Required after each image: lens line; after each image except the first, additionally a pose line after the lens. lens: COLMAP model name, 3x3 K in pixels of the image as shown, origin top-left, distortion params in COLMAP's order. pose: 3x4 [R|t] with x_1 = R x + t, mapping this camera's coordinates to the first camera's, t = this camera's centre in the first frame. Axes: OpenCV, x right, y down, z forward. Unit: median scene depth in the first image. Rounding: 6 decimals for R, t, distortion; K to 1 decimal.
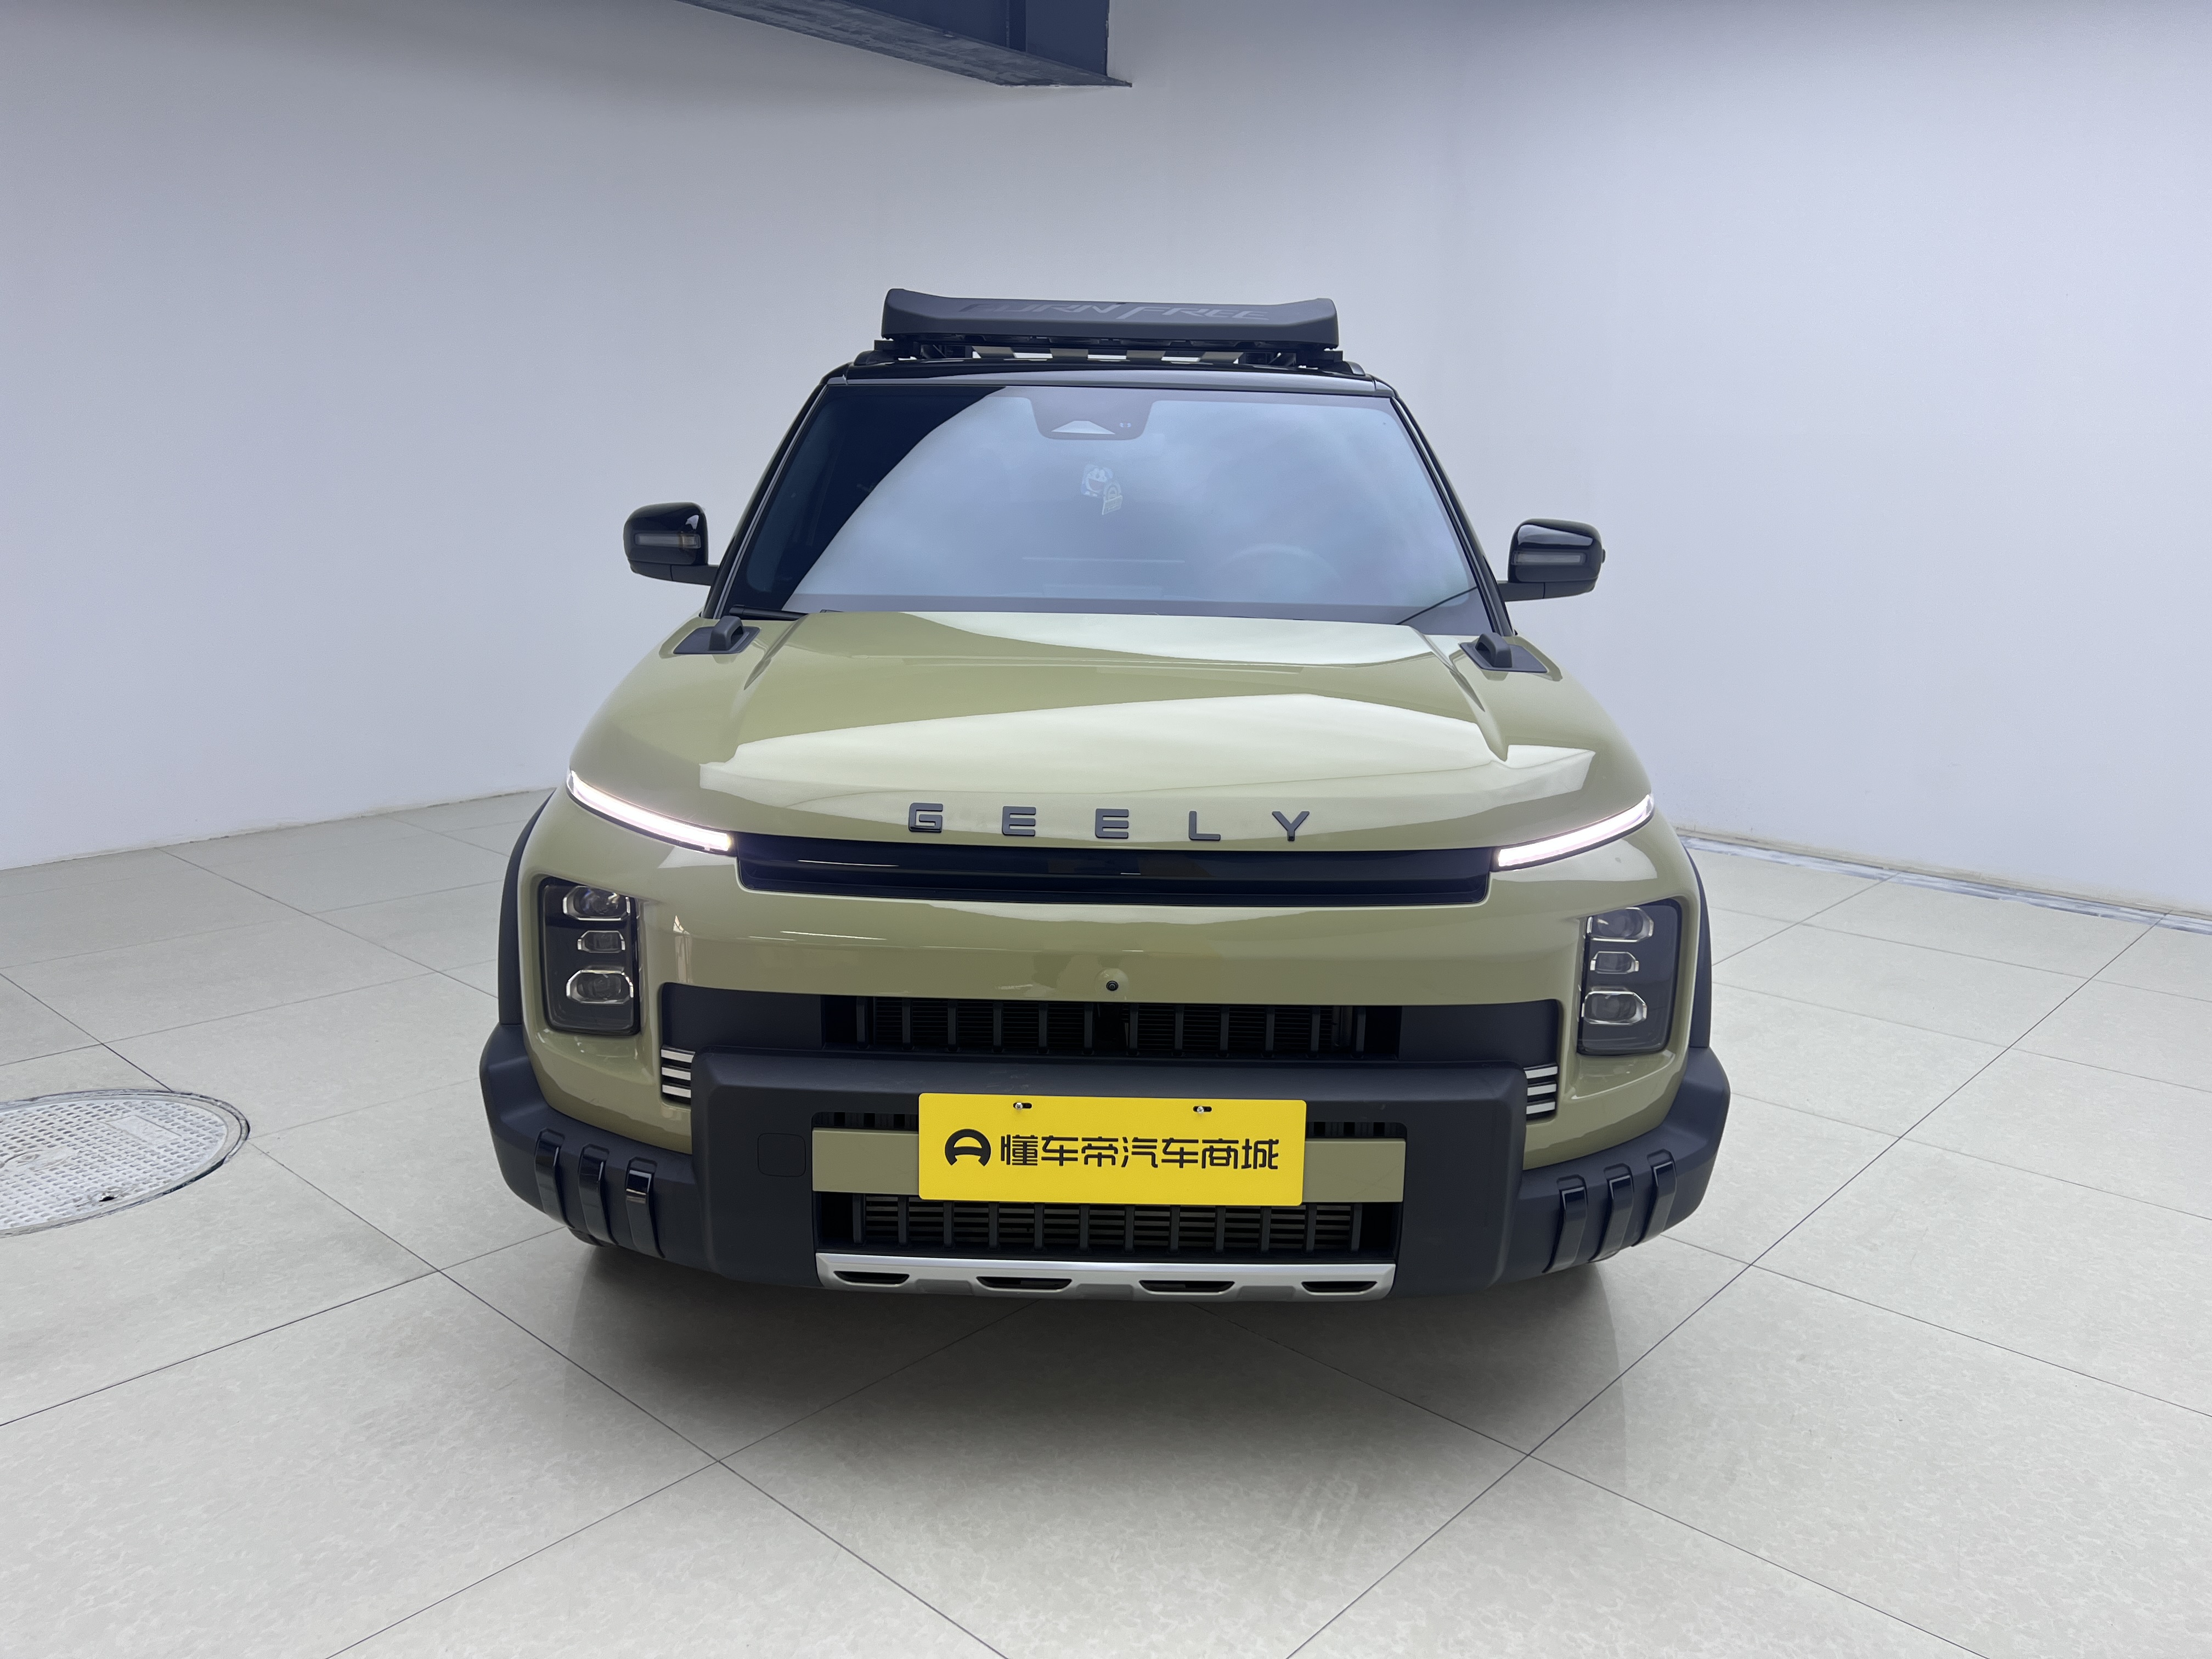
lens RADIAL K [[1668.4, 0, 1115.0], [0, 1668.4, 841.6], [0, 0, 1]] dist [0.033422, -0.023640]
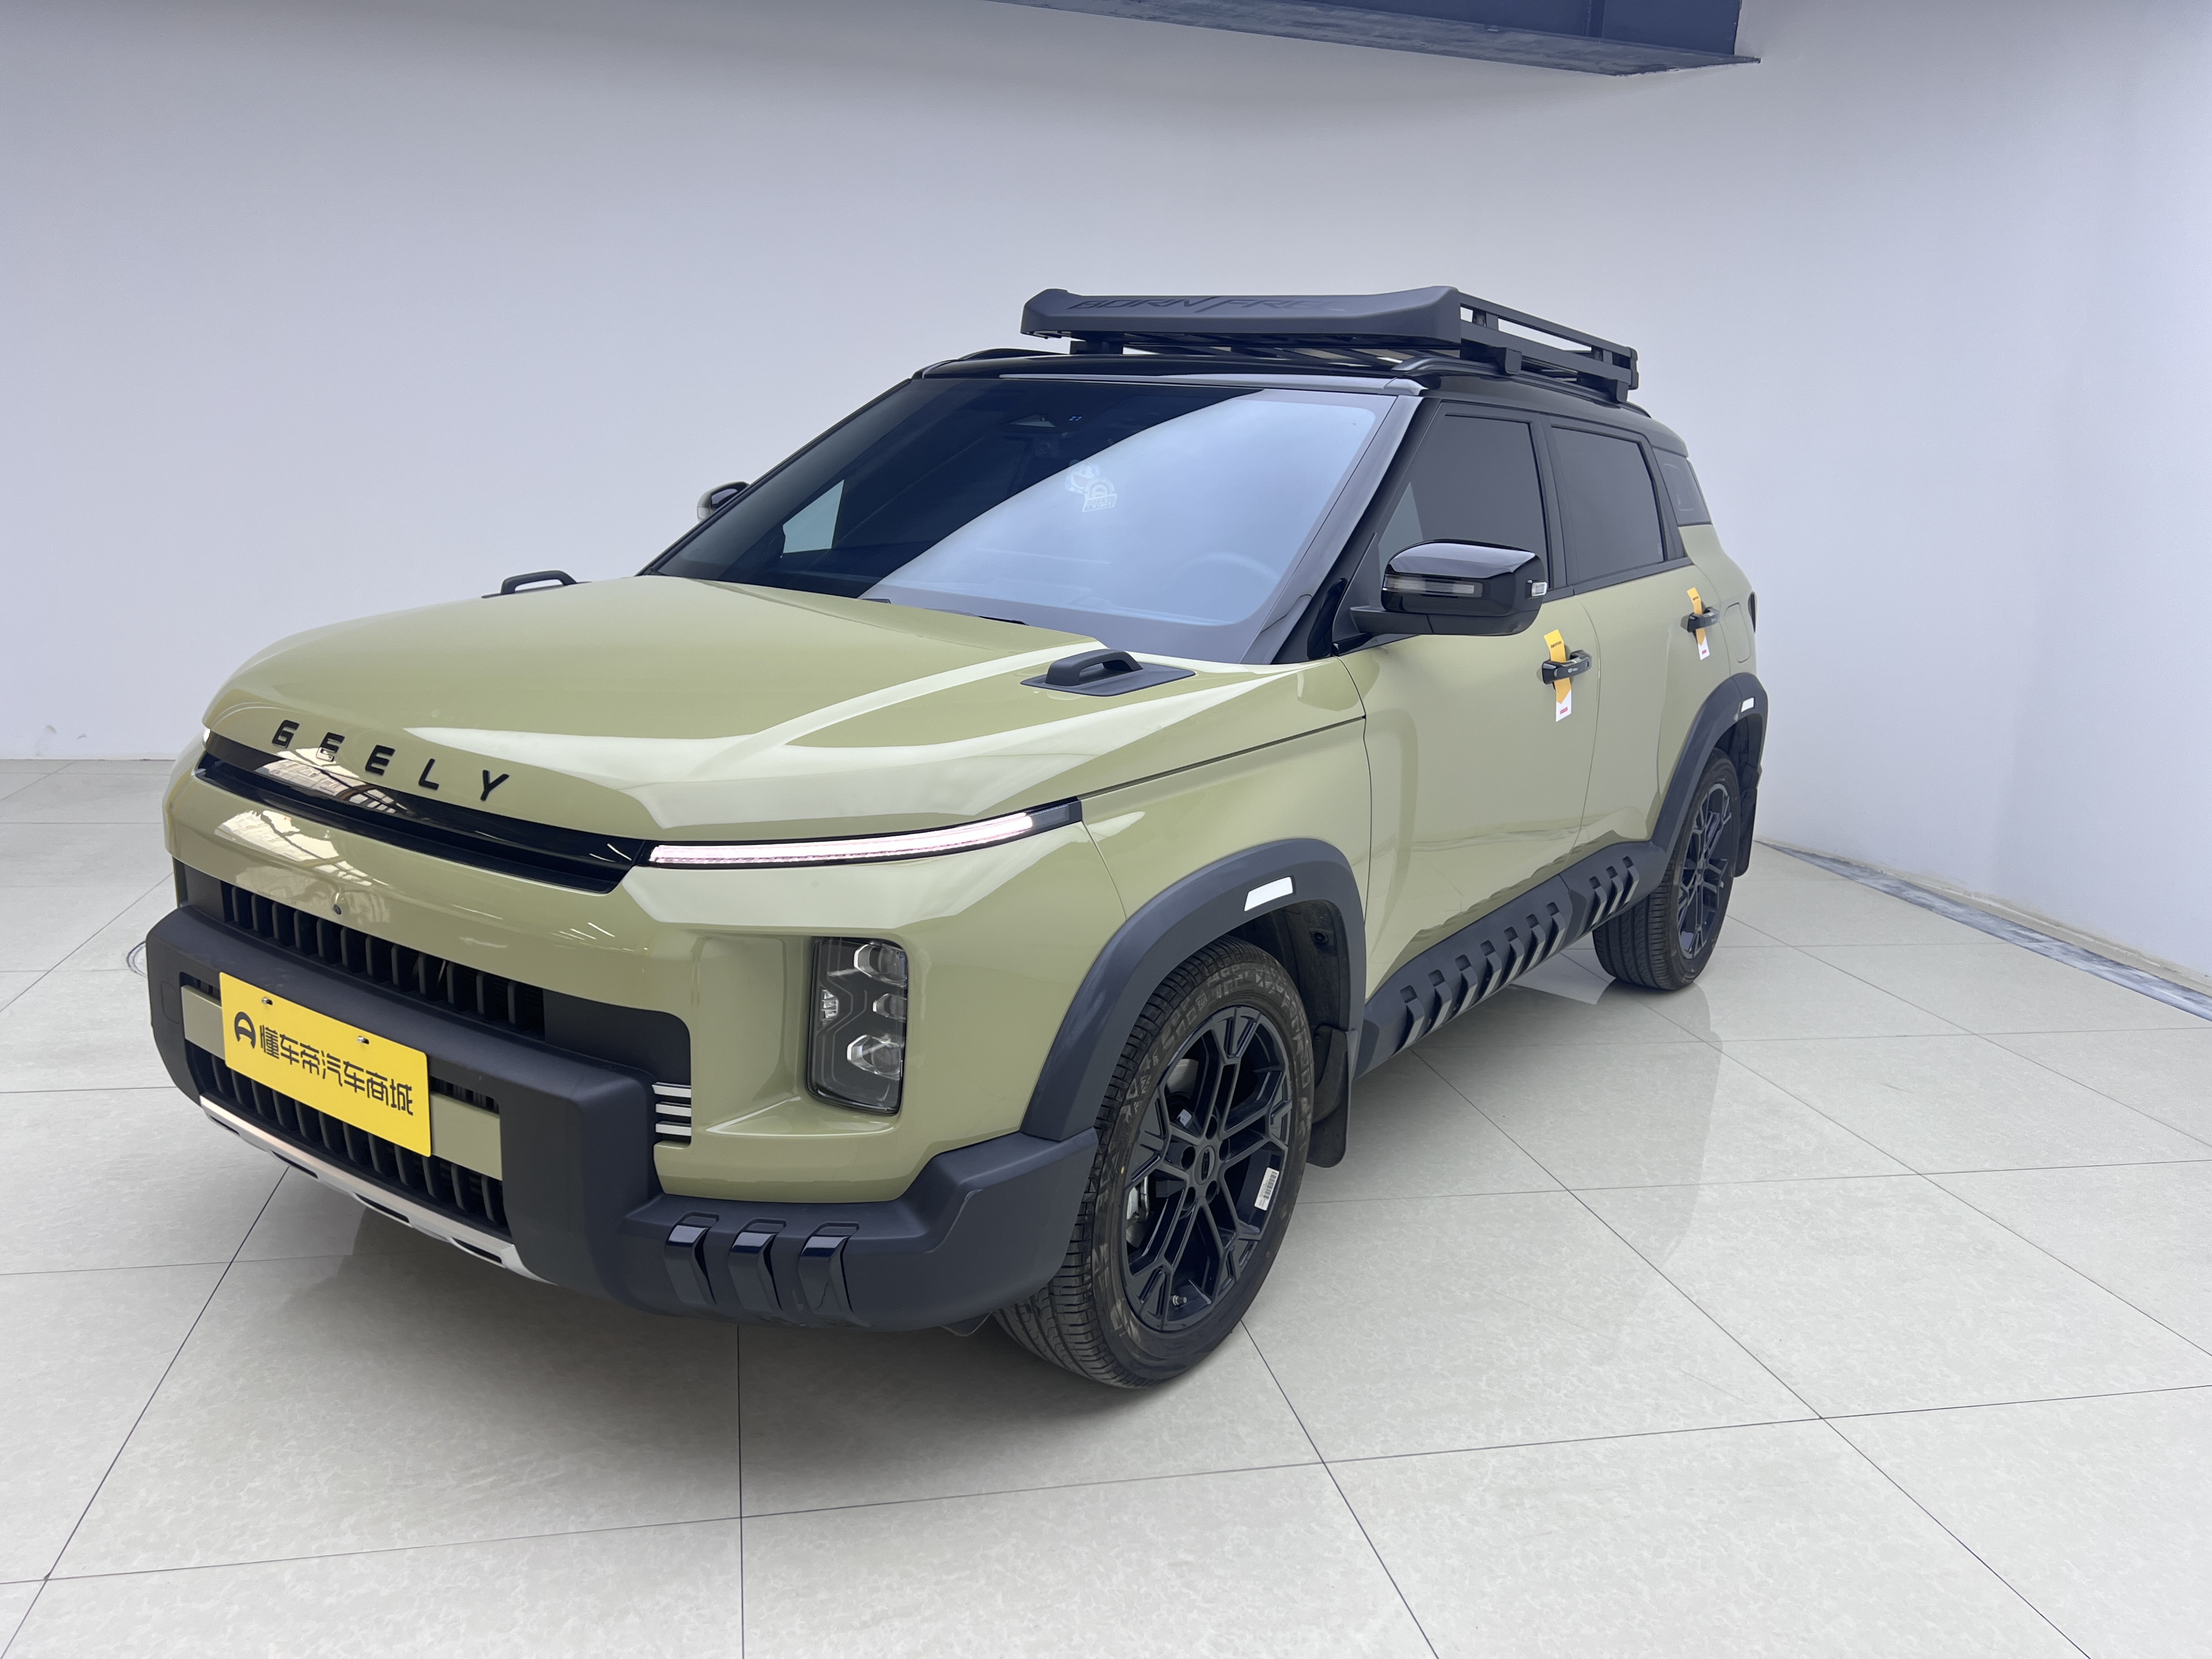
lens RADIAL K [[1668.4, 0, 1092.8], [0, 1668.4, 835.4], [0, 0, 1]] dist [0.033422, -0.023640]
pose [[0.823282, 0.149880, -0.547487, 0.923885], [-0.161316, 0.986520, 0.027491, -0.063410], [0.544227, 0.065686, 0.836363, 0.344180]]
